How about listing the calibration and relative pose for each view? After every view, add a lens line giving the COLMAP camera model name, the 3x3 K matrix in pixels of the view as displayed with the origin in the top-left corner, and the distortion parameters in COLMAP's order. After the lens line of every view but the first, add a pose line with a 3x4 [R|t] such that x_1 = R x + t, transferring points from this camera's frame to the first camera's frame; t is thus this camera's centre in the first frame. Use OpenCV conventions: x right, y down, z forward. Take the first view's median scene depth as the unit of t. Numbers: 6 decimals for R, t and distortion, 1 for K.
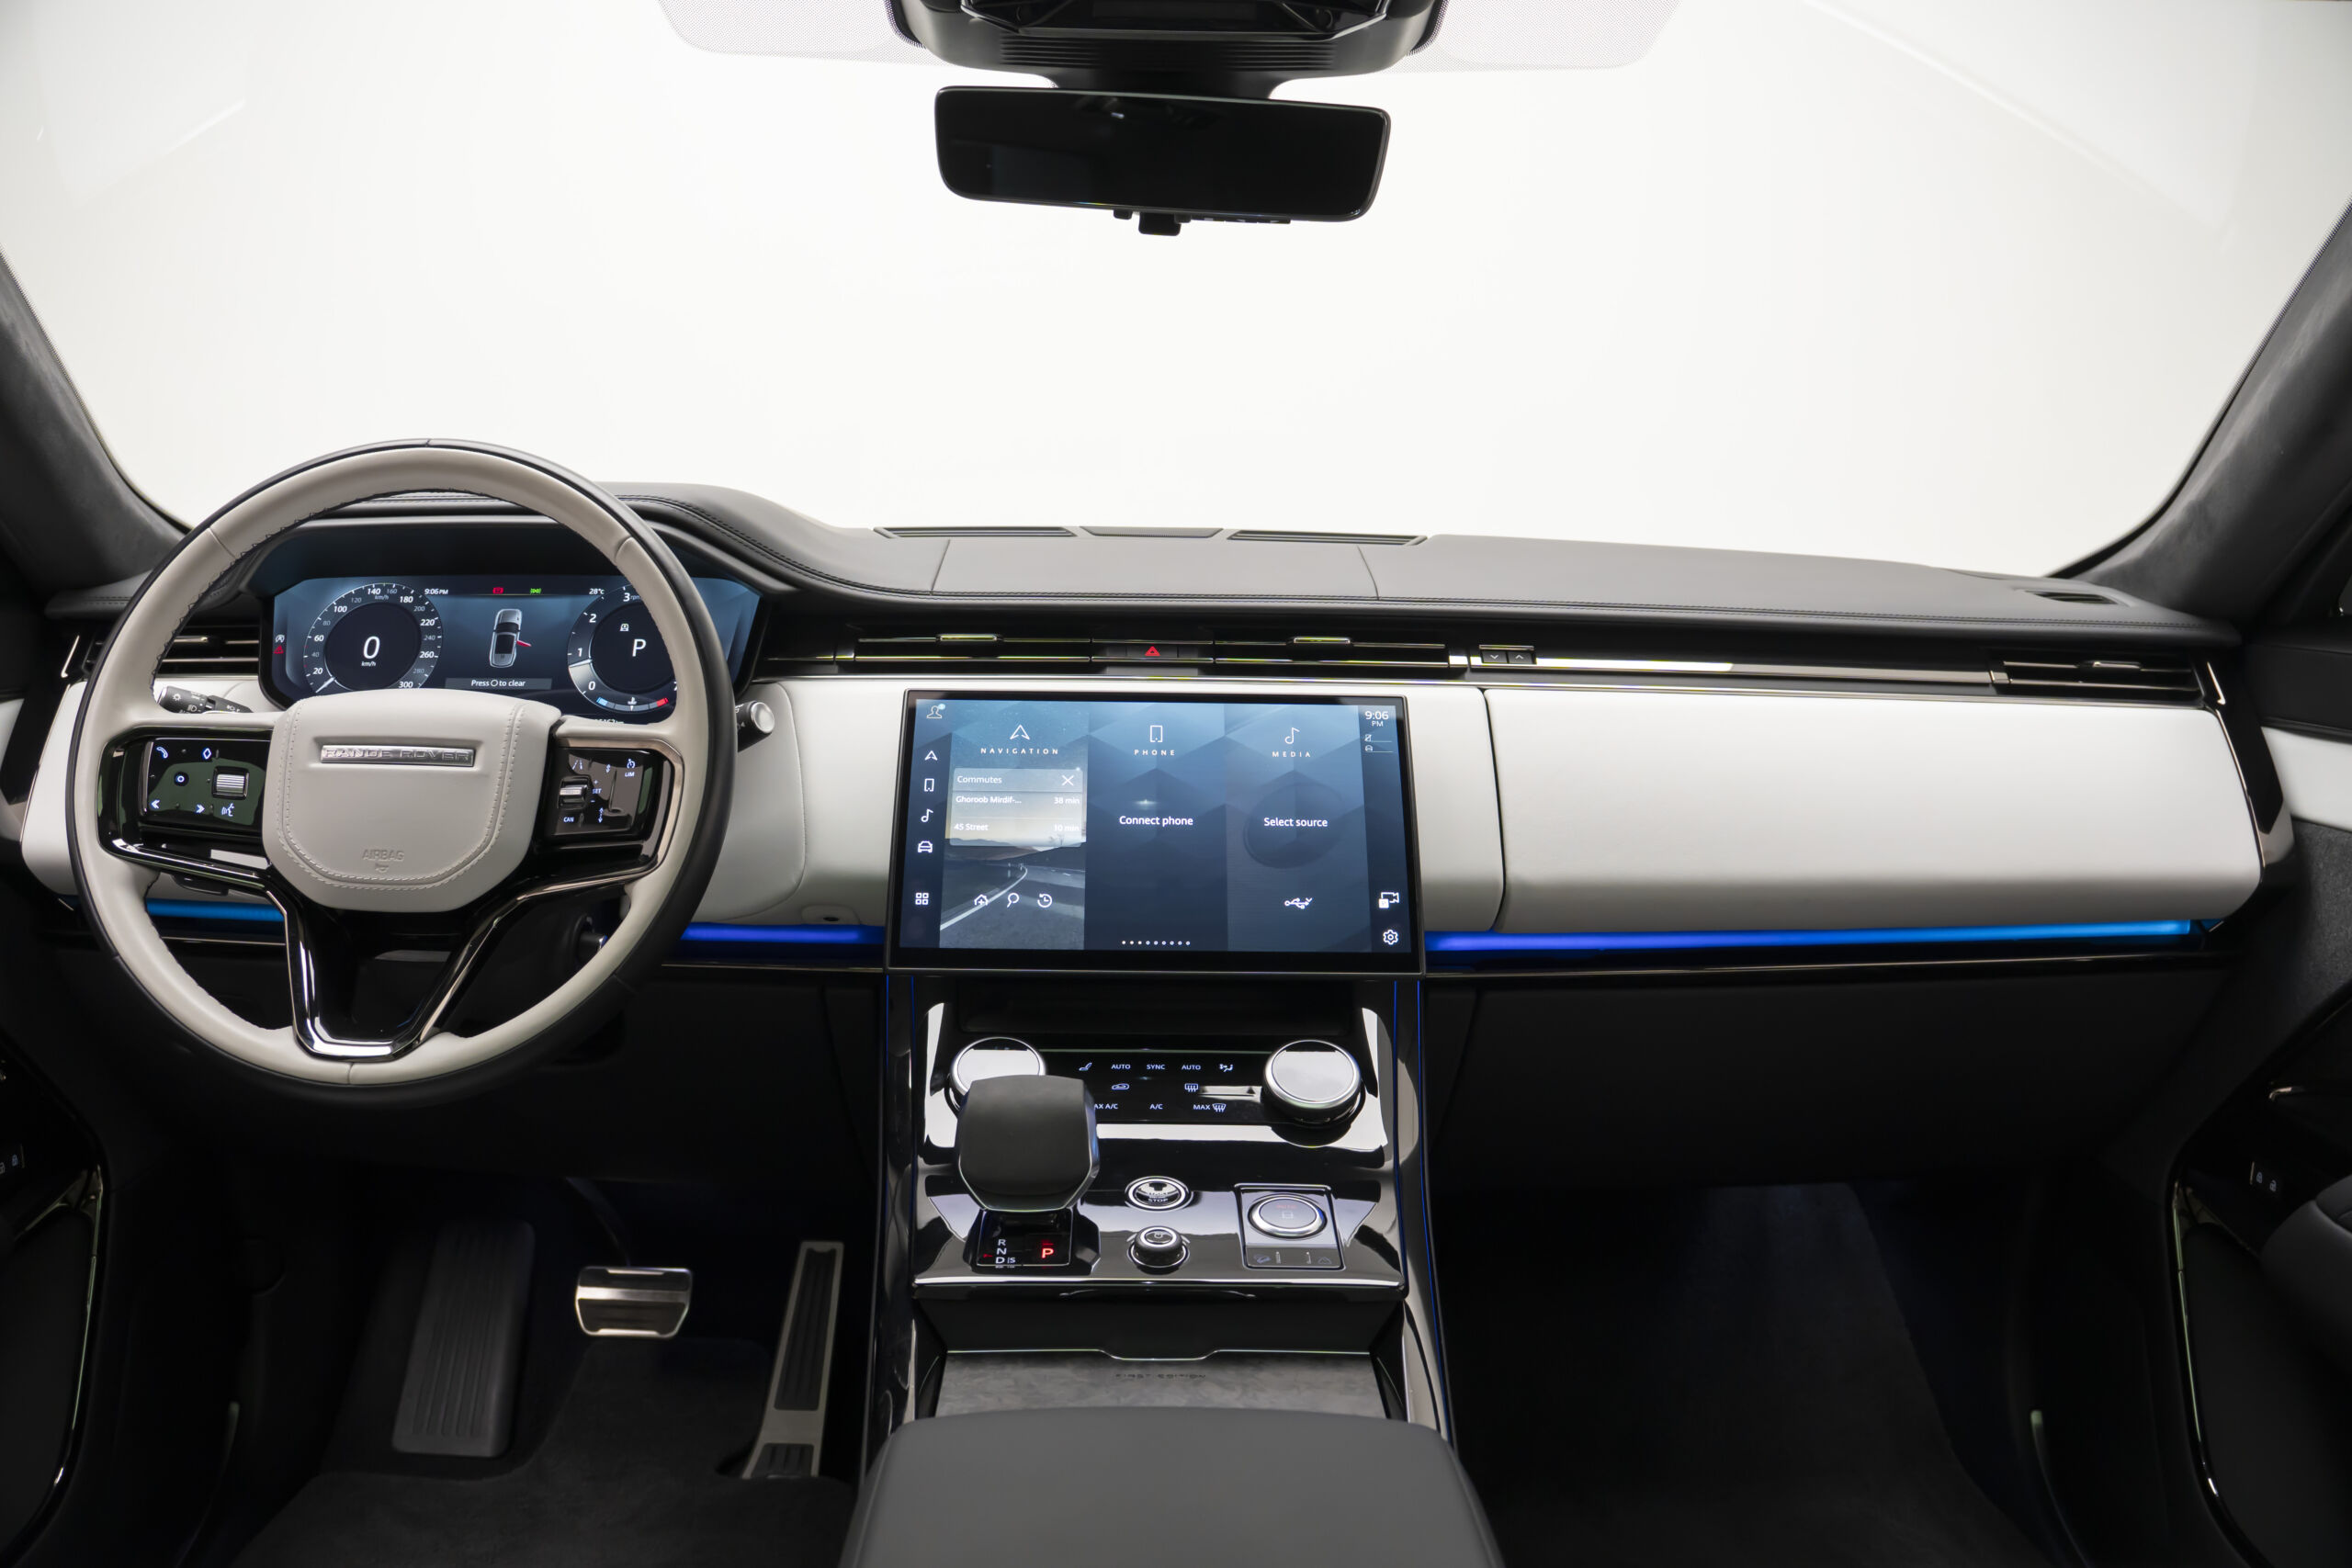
lens RADIAL K [[1866.9, 0, 1176.0], [0, 1866.9, 784.0], [0, 0, 1]] dist [-0.203931, 0.115691]
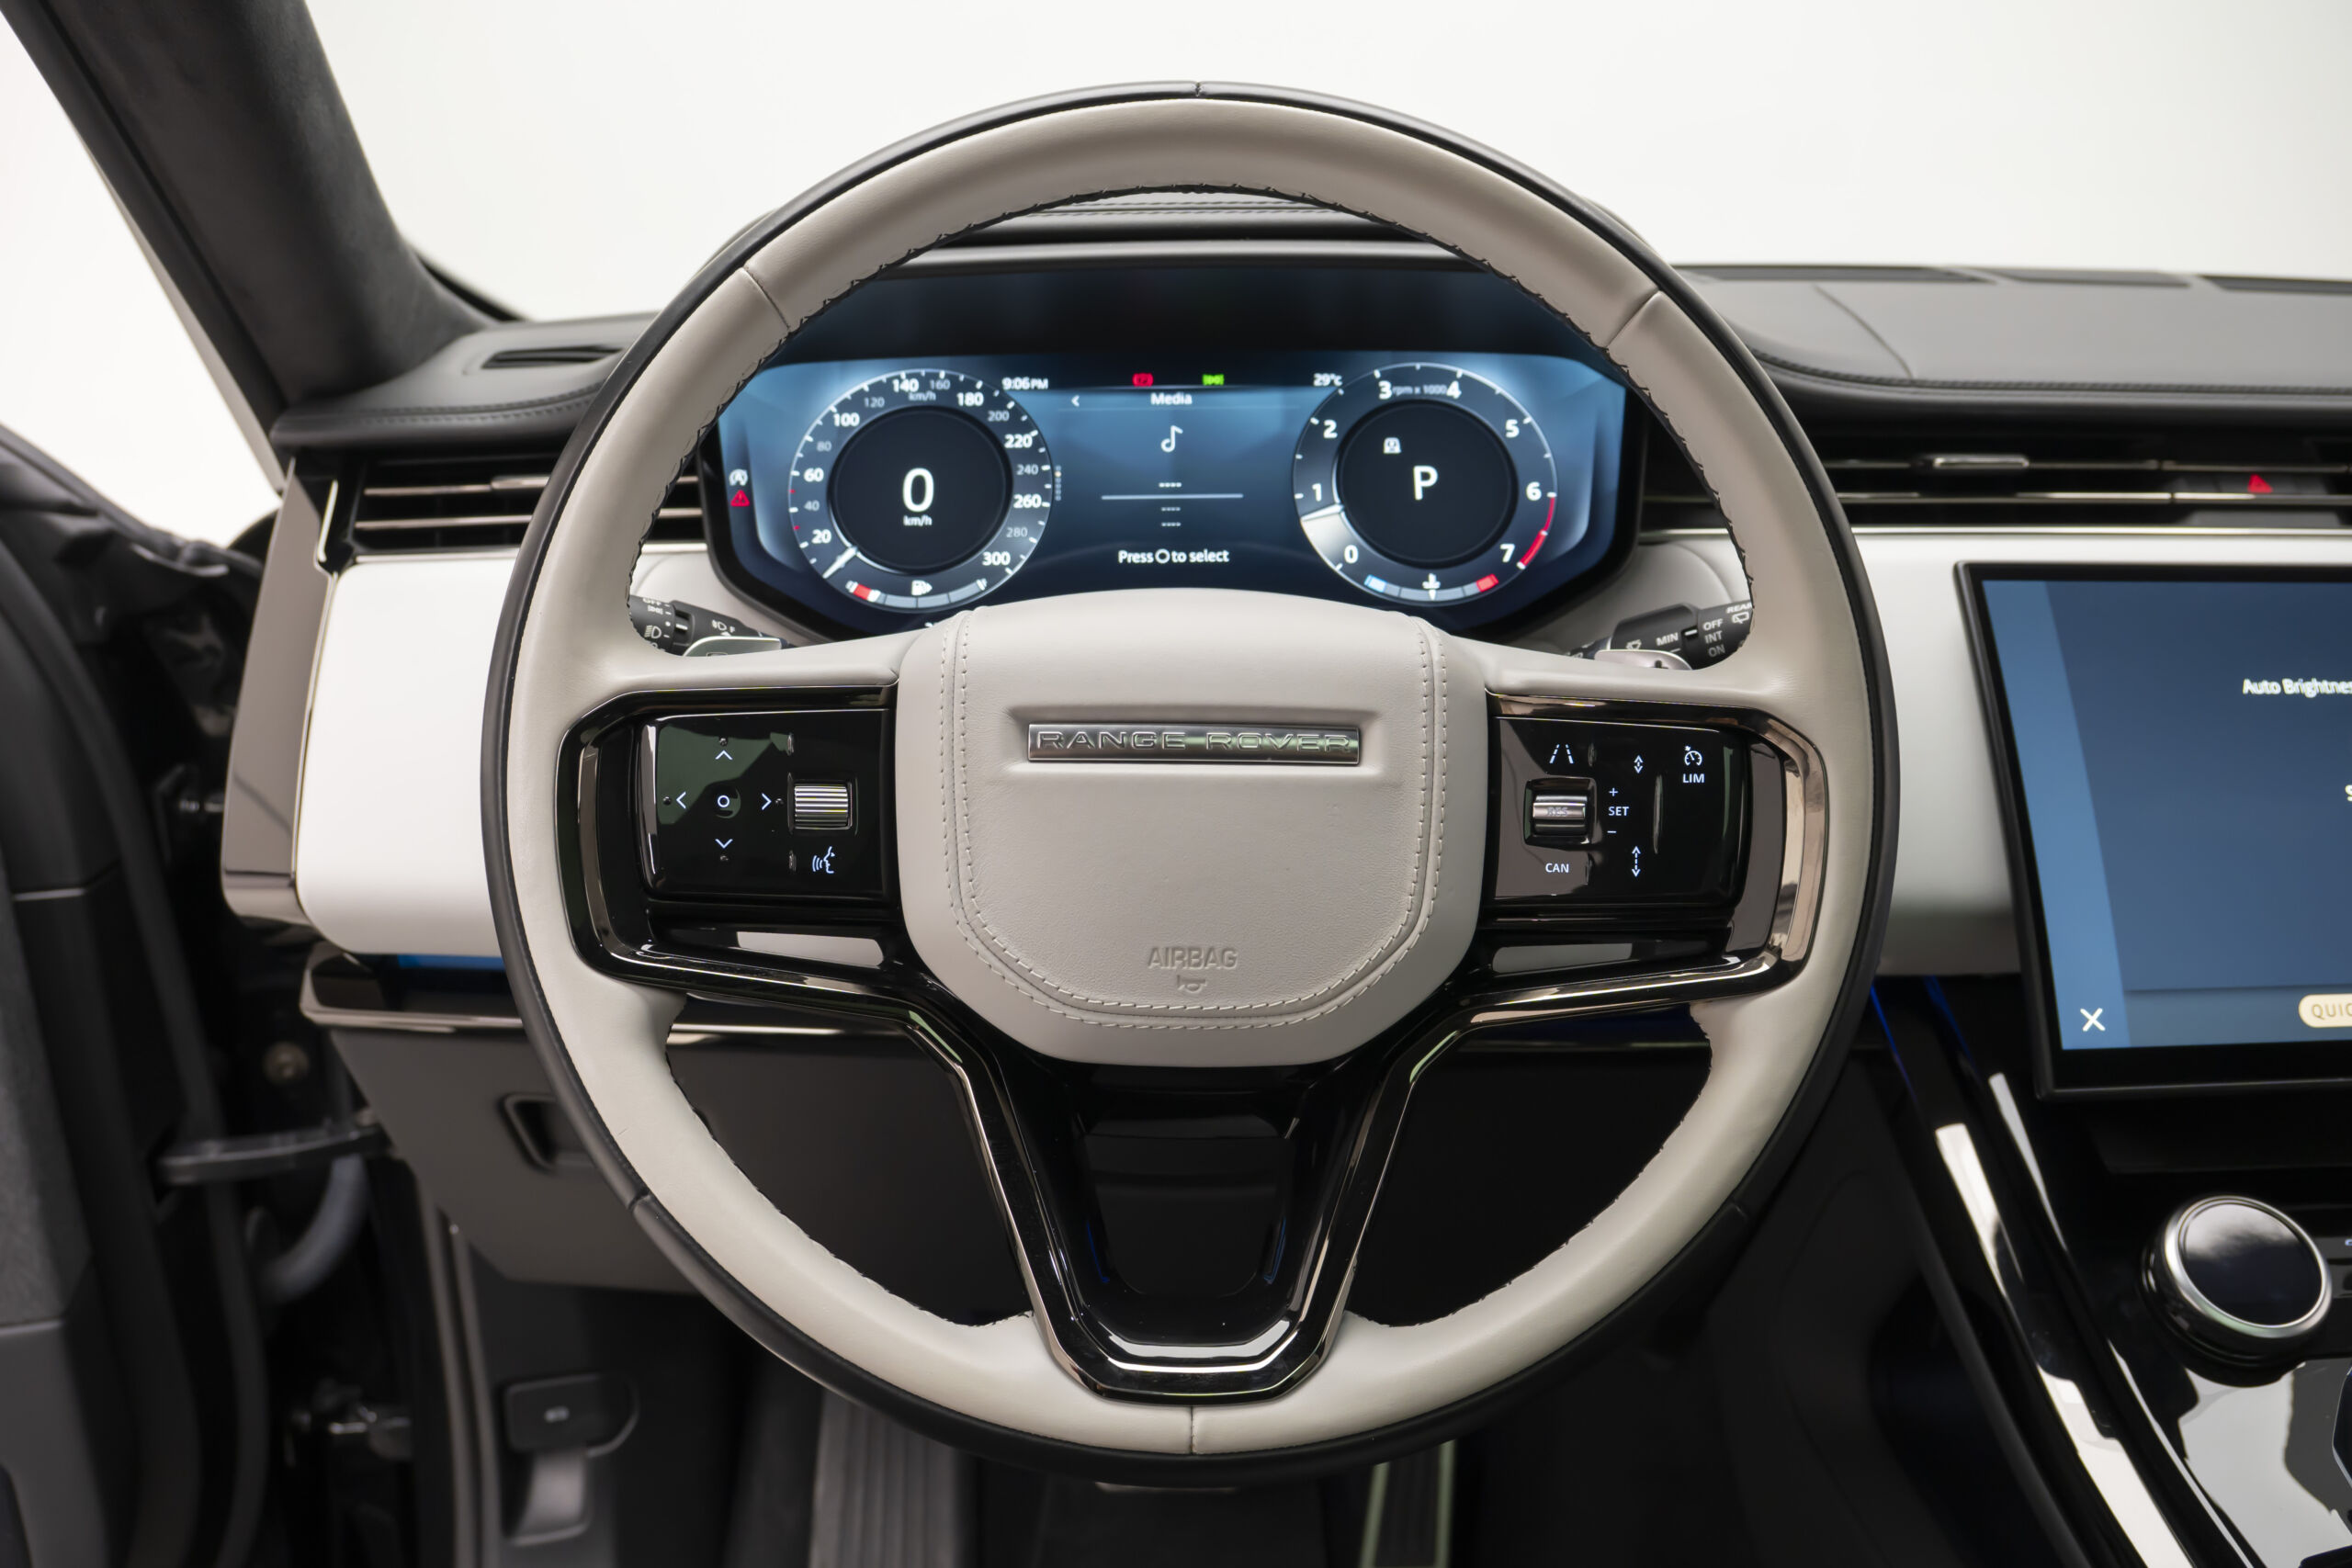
lens RADIAL K [[1965.9, 0, 1176.0], [0, 1965.9, 784.0], [0, 0, 1]] dist [-0.207846, 0.145063]
pose [[0.999643, -0.020788, -0.016778, -0.360261], [0.022796, 0.991243, 0.130068, -0.062518], [0.013927, -0.130404, 0.991363, 0.401816]]
